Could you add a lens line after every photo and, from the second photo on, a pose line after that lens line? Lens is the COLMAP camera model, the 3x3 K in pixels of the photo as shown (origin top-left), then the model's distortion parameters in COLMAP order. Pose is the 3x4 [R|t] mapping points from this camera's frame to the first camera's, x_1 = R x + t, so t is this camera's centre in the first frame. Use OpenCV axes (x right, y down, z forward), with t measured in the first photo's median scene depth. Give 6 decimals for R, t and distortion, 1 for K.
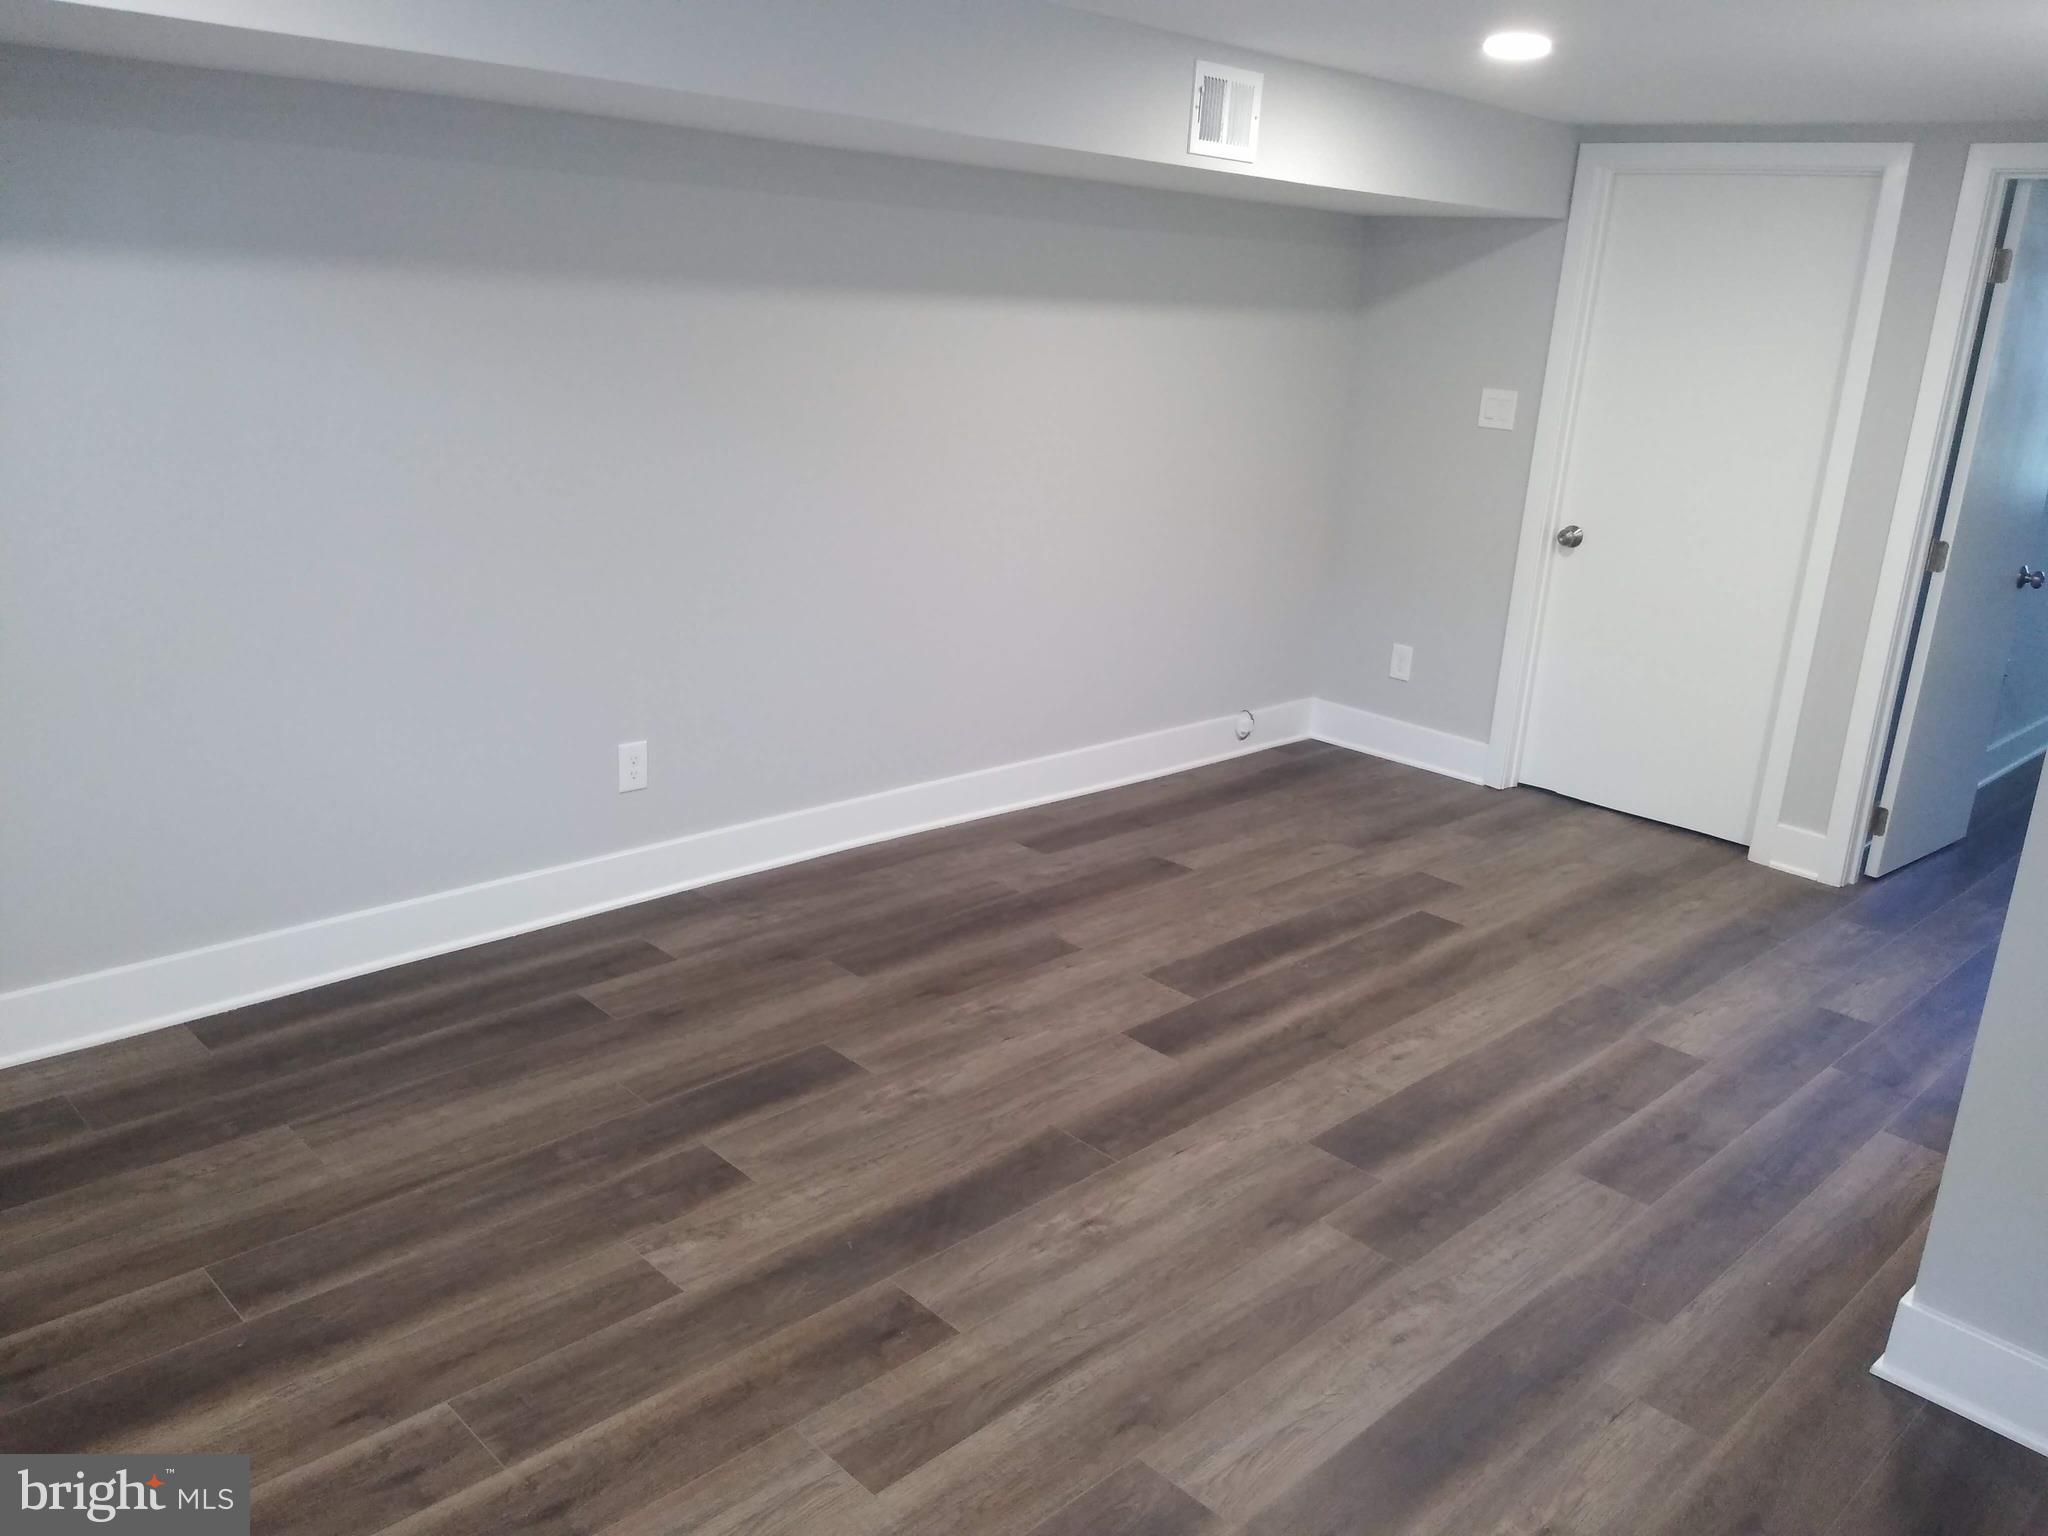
lens RADIAL K [[1591.4, 0, 1028.0], [0, 1591.4, 758.2], [0, 0, 1]] dist [0.090902, -0.150935]
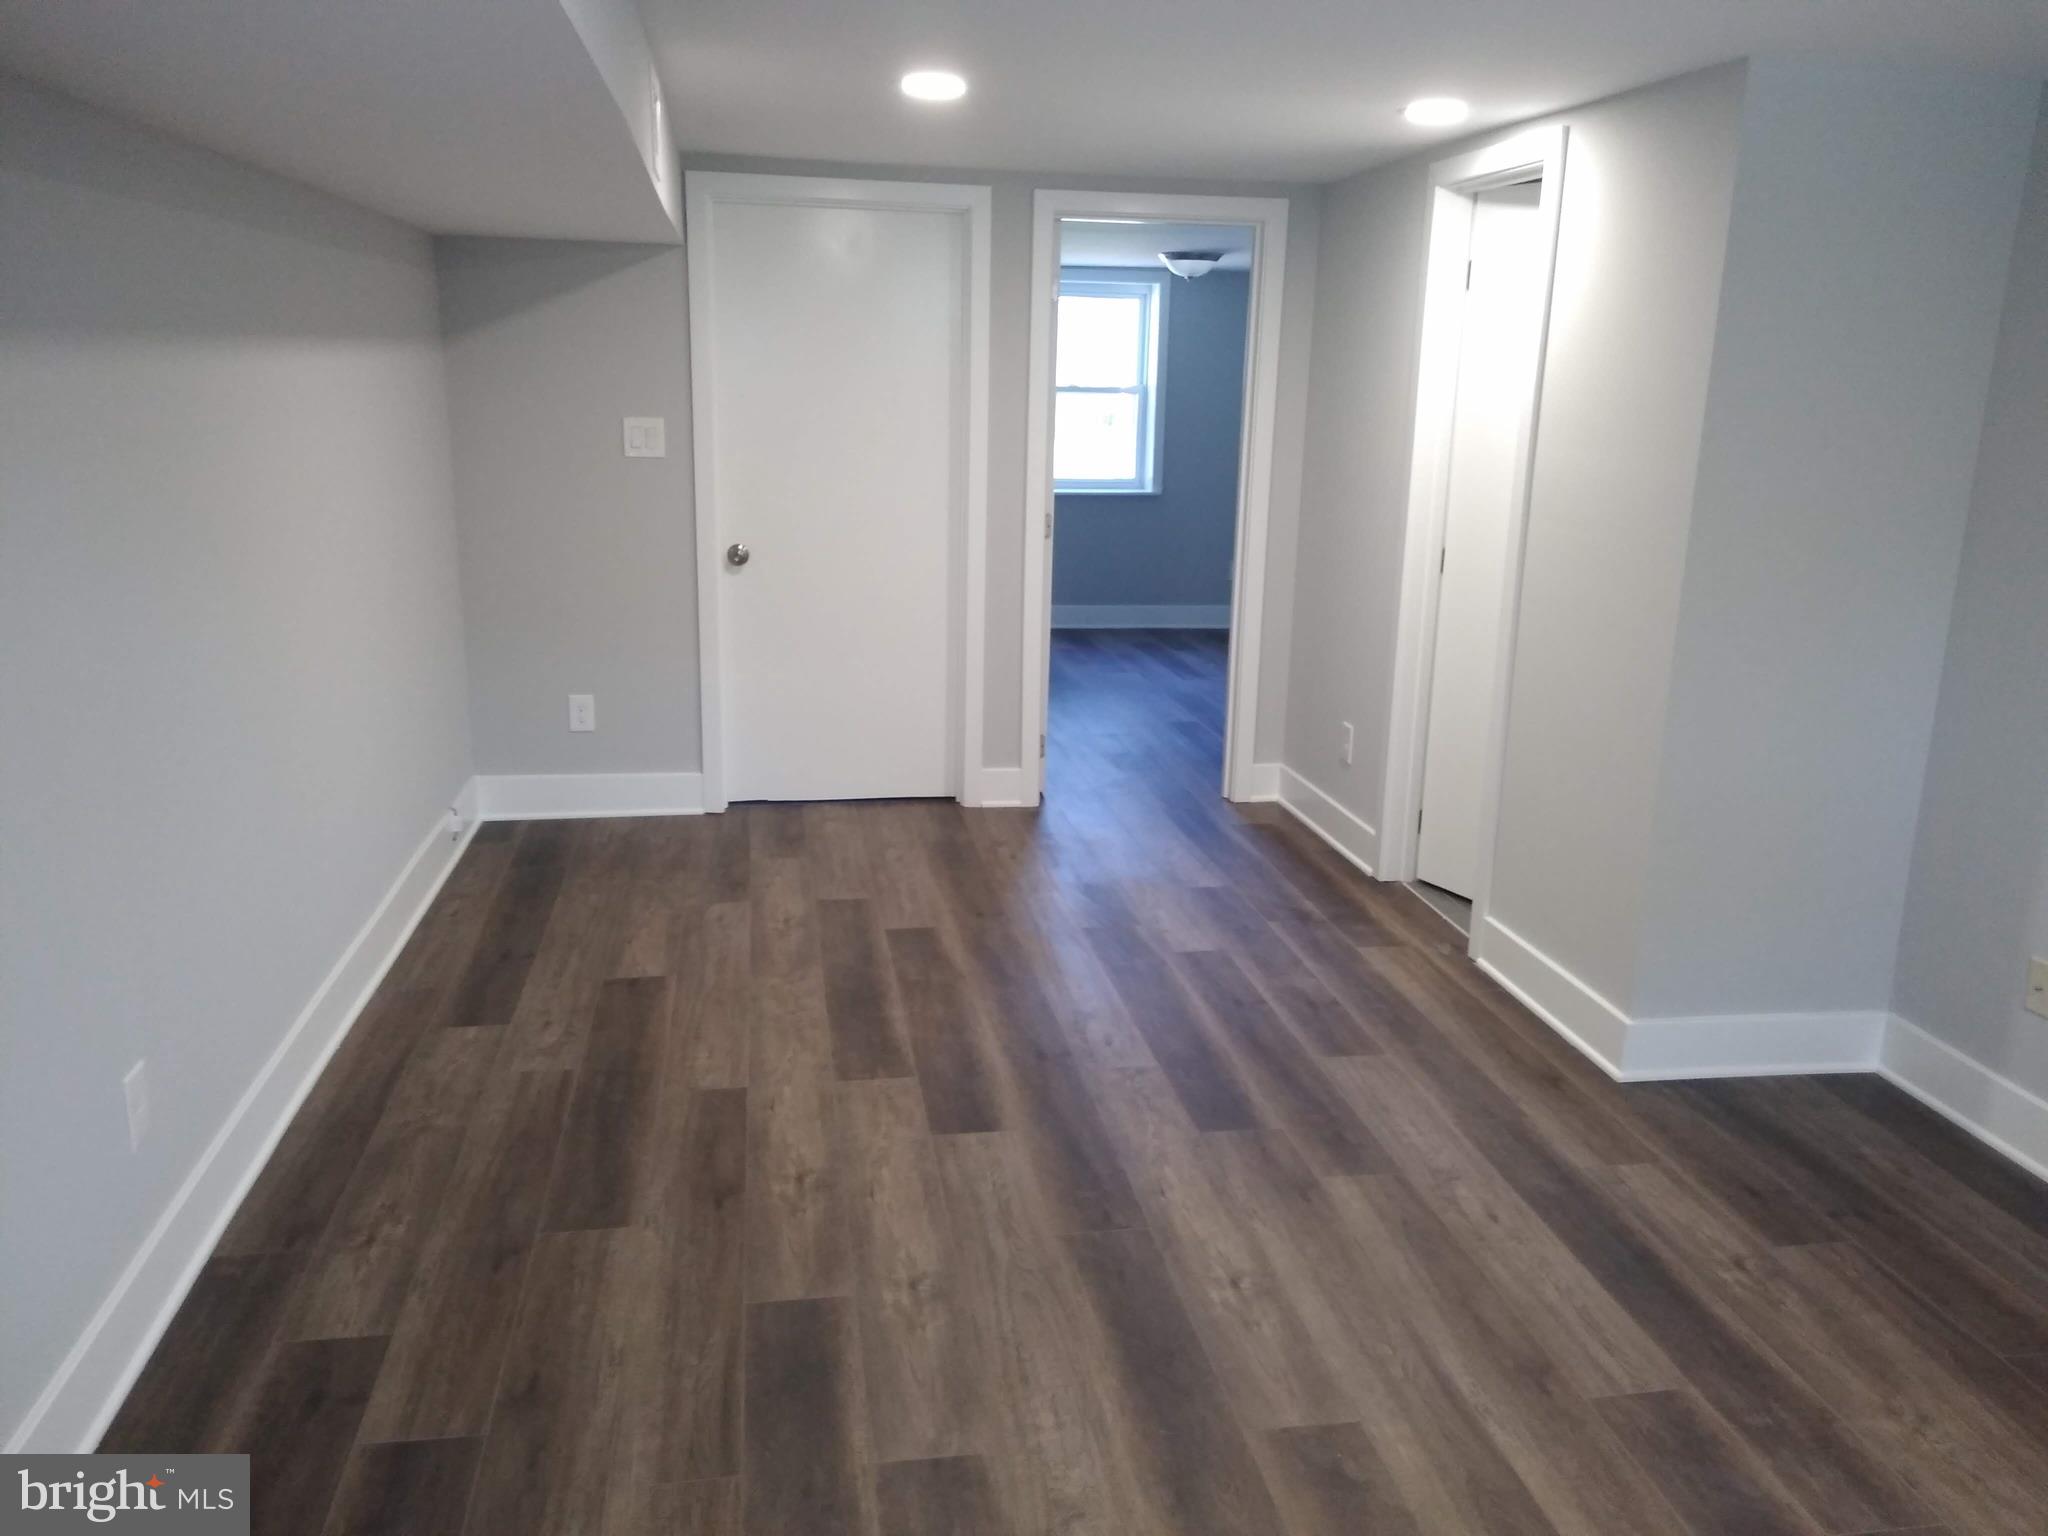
lens RADIAL K [[1591.4, 0, 1028.0], [0, 1591.4, 758.2], [0, 0, 1]] dist [0.090902, -0.150935]
pose [[0.568827, -0.239389, 0.786848, -0.542080], [0.243998, 0.962751, 0.116515, -0.120577], [-0.785431, 0.125712, 0.606049, 0.350137]]
